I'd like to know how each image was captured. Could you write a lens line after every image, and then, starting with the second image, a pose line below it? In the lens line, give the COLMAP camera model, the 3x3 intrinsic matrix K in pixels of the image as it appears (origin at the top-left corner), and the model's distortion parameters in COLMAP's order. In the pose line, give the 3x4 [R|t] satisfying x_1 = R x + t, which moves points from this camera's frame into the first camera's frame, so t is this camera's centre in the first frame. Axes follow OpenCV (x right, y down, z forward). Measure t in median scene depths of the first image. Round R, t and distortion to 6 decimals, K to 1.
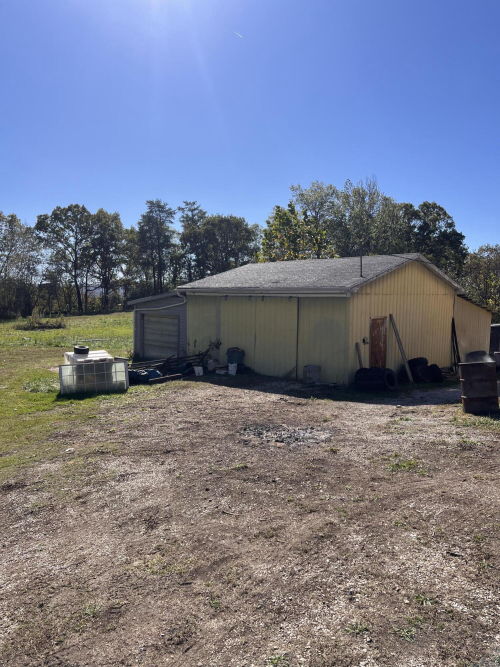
lens RADIAL K [[504.9, 0, 249.0], [0, 504.9, 338.6], [0, 0, 1]] dist [0.072257, -0.062659]
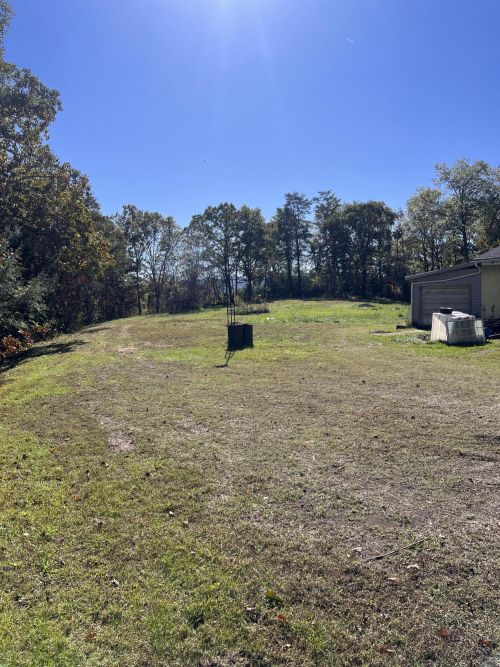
lens RADIAL K [[504.9, 0, 249.0], [0, 504.9, 338.6], [0, 0, 1]] dist [0.072257, -0.062659]
pose [[0.982885, -0.028867, -0.181946, -0.097282], [0.031881, 0.999398, 0.013661, 0.009855], [0.181443, -0.019228, 0.983214, -0.047651]]
